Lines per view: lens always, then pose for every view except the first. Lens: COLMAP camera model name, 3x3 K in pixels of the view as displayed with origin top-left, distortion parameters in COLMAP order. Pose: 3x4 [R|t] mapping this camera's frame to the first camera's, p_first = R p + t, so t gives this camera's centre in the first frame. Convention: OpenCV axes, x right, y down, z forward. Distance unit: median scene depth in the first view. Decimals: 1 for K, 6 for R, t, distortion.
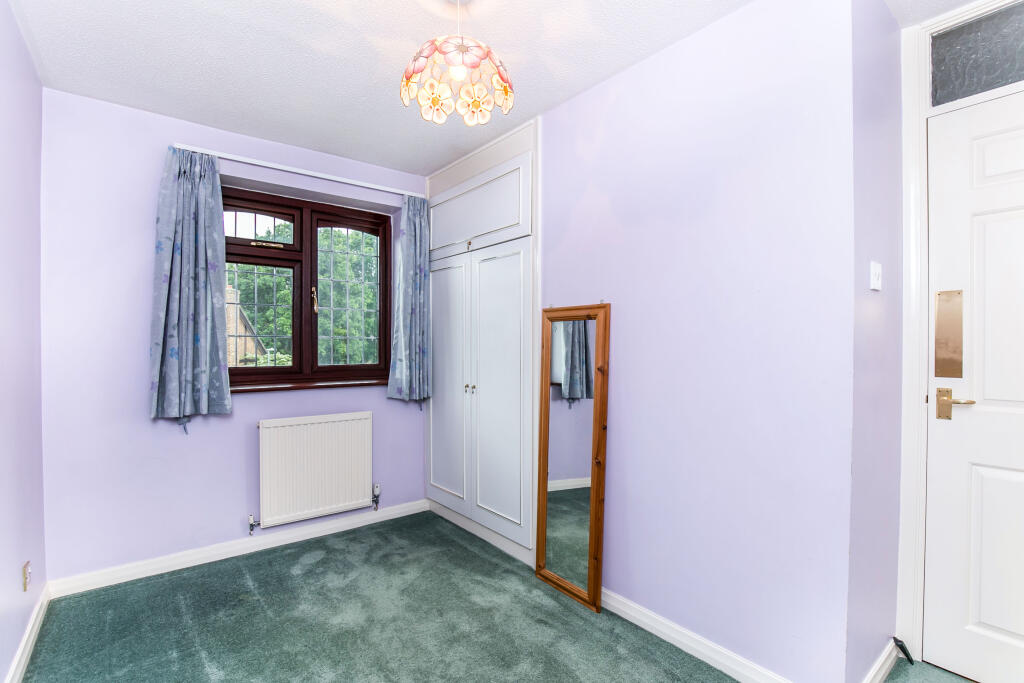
lens RADIAL K [[470.3, 0, 544.2], [0, 470.3, 345.7], [0, 0, 1]] dist [-0.002872, 0.000112]
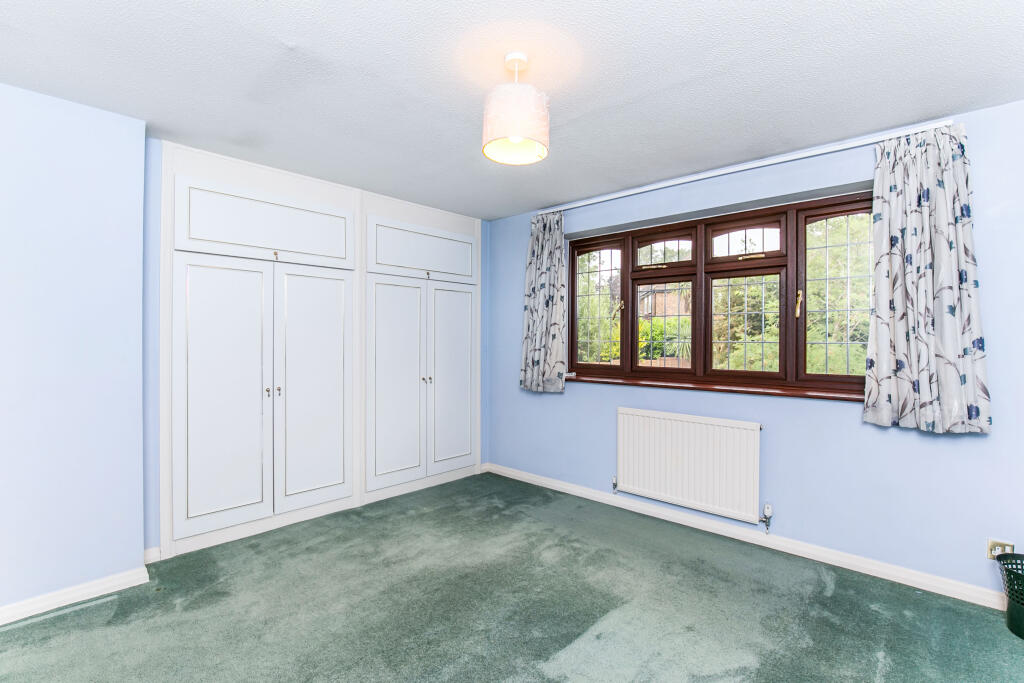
lens RADIAL K [[470.3, 0, 510.1], [0, 470.3, 346.5], [0, 0, 1]] dist [-0.002872, 0.000112]
pose [[0.135488, -0.005434, -0.990764, 0.372072], [-0.014146, 0.999872, -0.007418, 0.004631], [0.990678, 0.015020, 0.135394, 0.302070]]
